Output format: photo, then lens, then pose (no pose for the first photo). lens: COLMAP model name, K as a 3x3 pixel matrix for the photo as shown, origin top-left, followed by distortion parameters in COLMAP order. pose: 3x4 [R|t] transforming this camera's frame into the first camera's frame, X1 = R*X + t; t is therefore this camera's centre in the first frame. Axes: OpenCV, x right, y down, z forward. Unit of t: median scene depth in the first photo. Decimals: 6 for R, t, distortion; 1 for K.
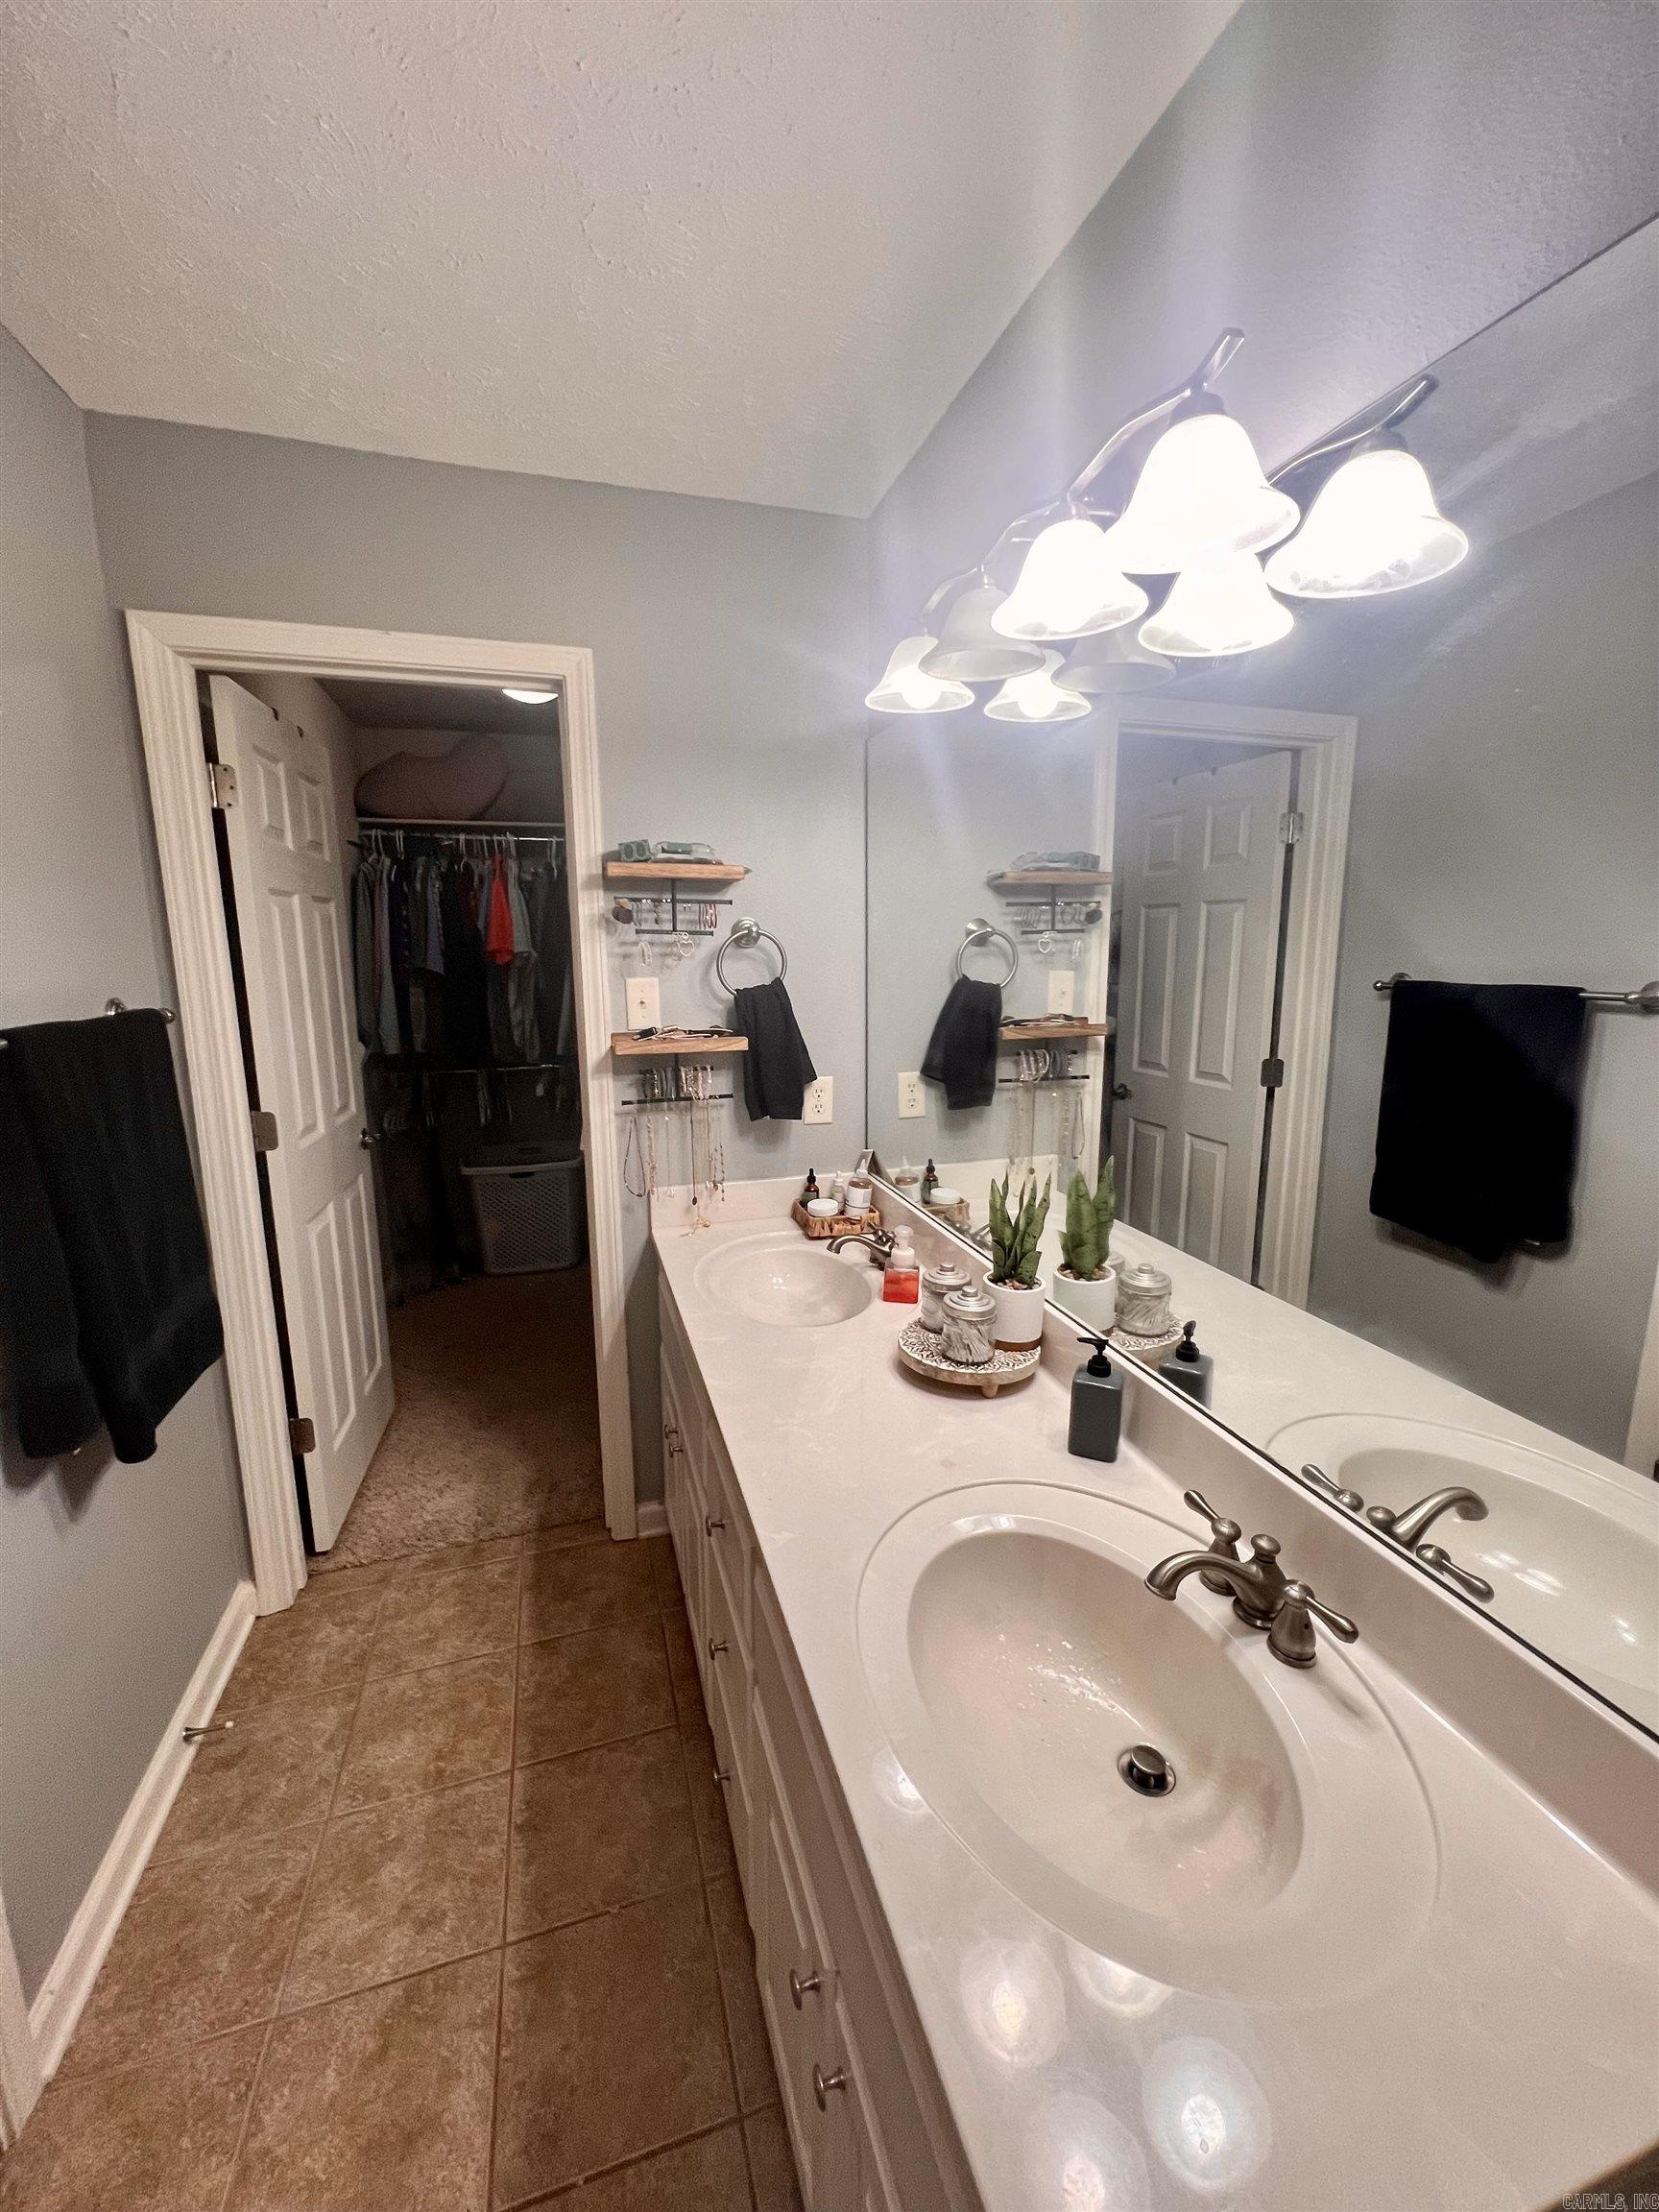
lens RADIAL K [[885.1, 0, 831.3], [0, 885.1, 1105.4], [0, 0, 1]] dist [-0.001461, 0.000312]
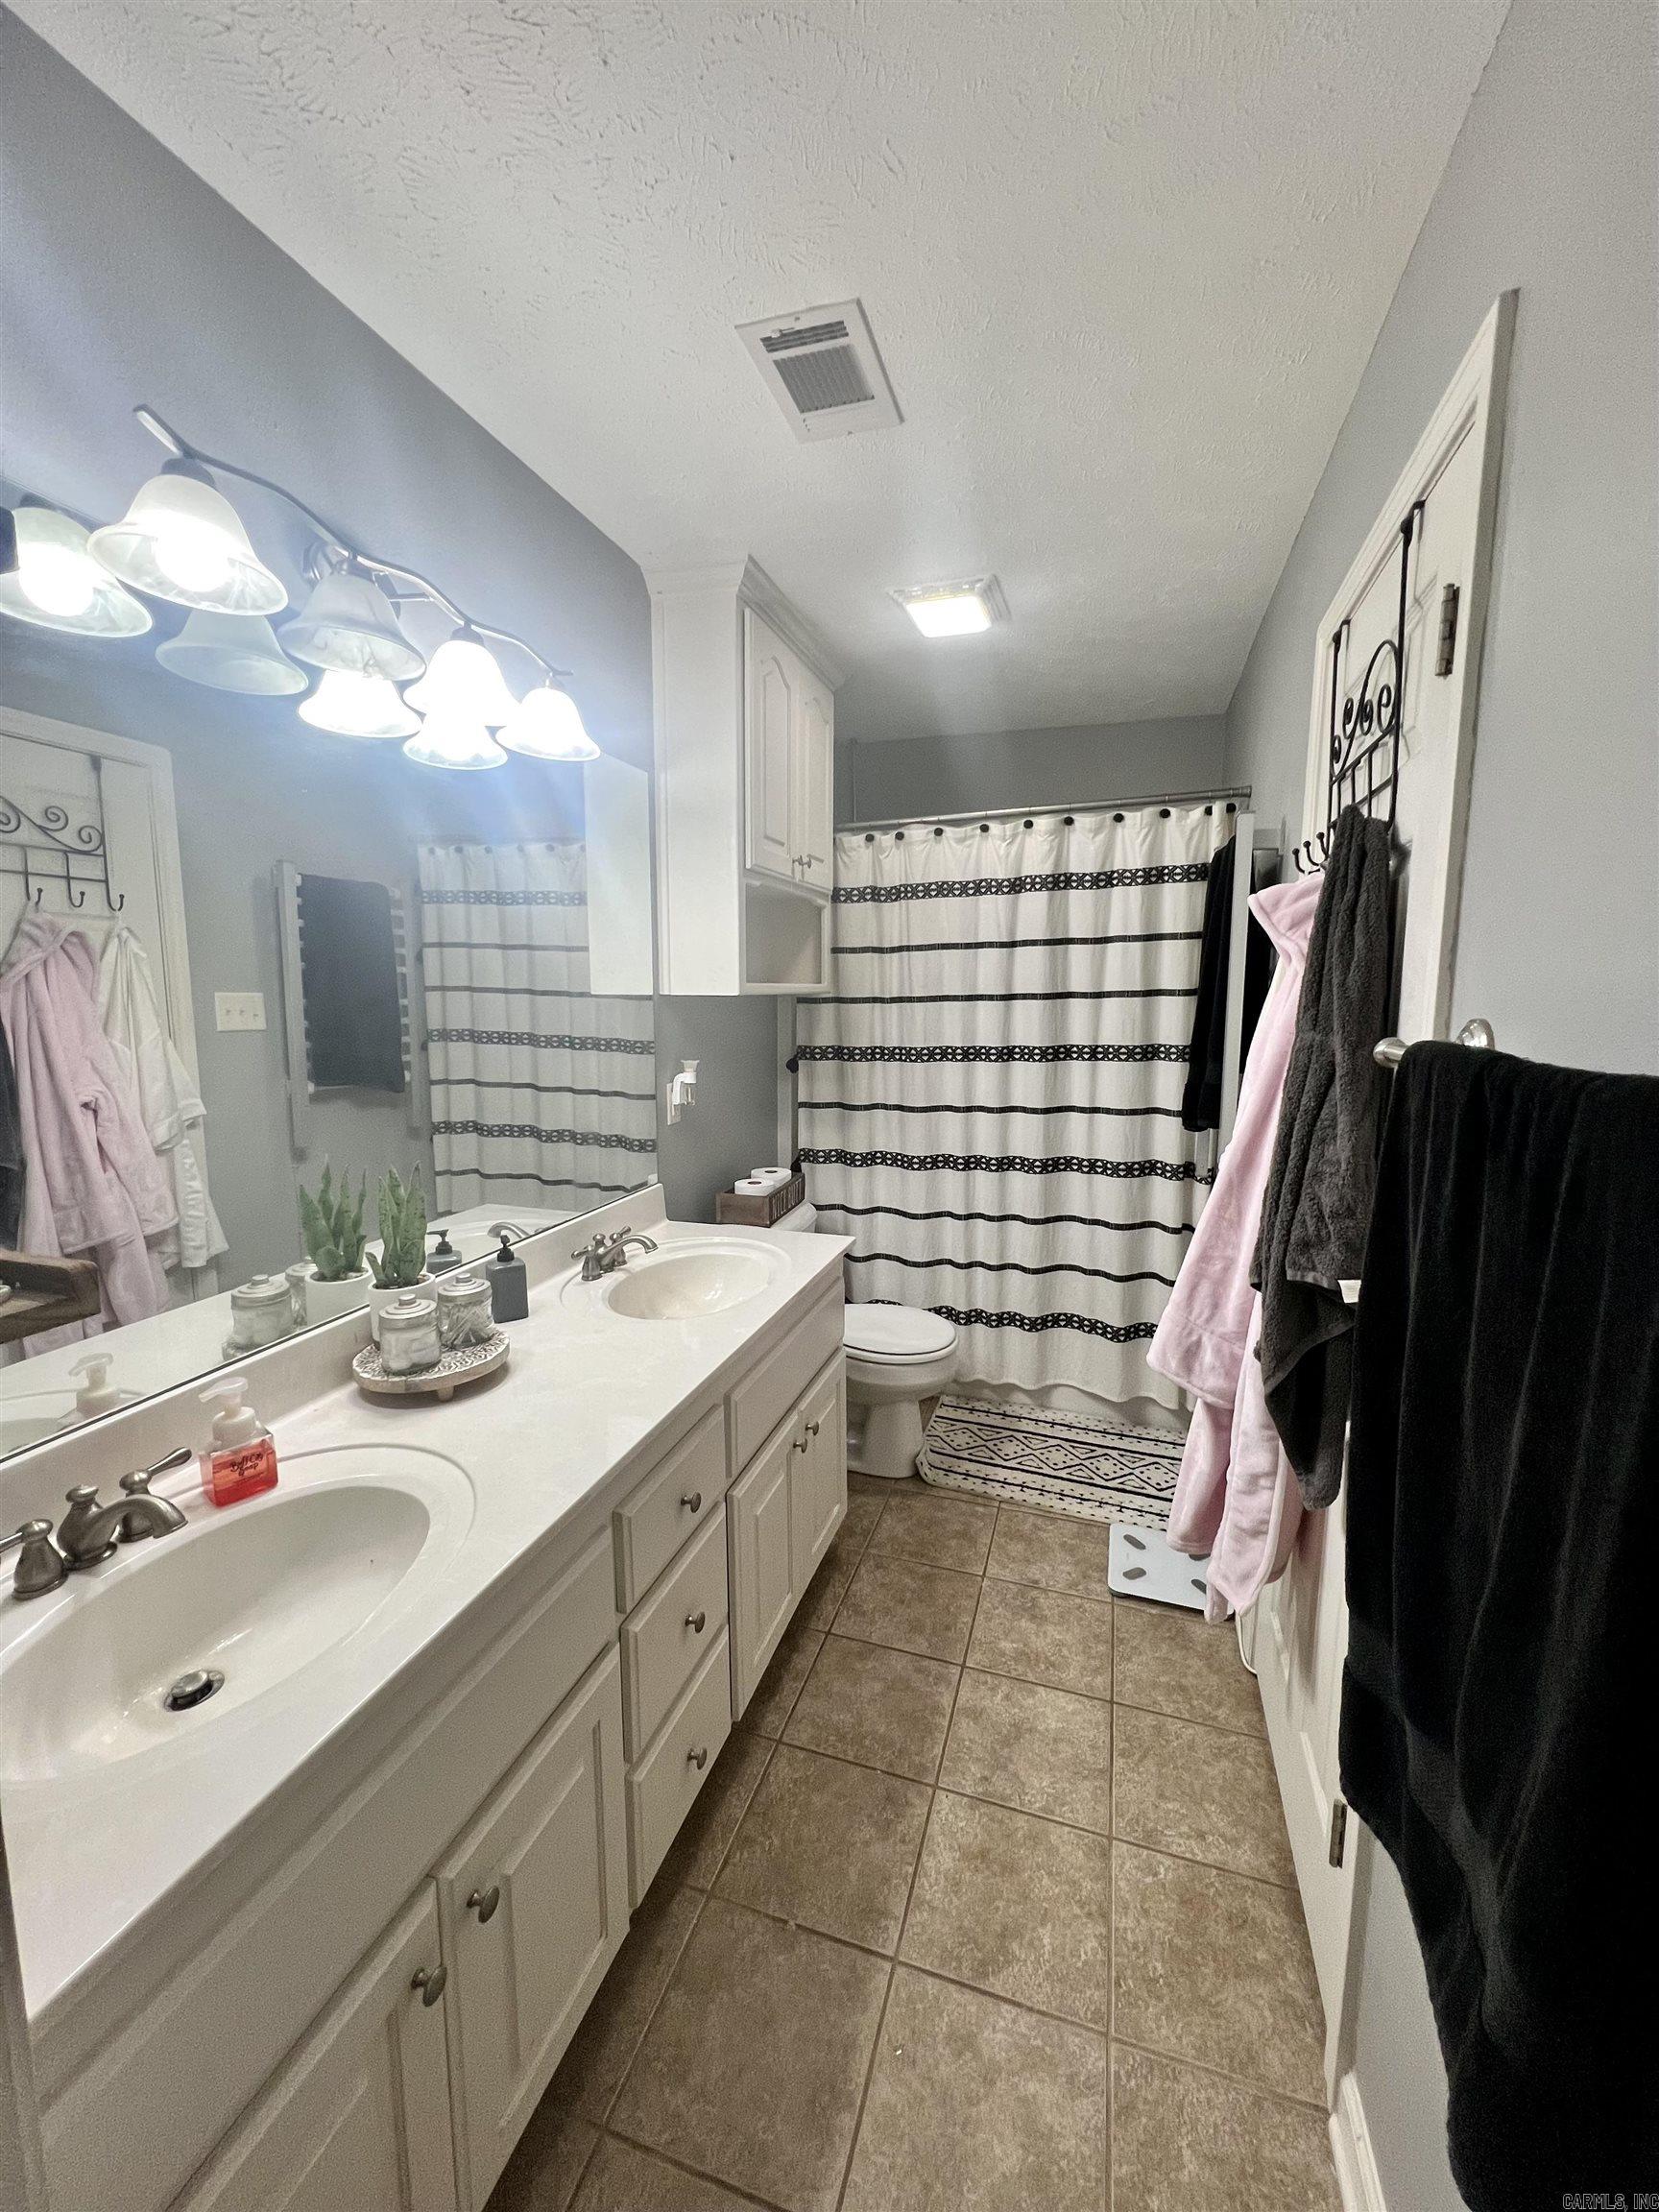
lens RADIAL K [[885.1, 0, 826.9], [0, 885.1, 1102.2], [0, 0, 1]] dist [-0.001461, 0.000312]
pose [[-0.816787, -0.072085, 0.572419, -0.863639], [0.102852, 0.958077, 0.267412, -0.248736], [-0.567698, 0.277293, -0.775131, 1.656917]]
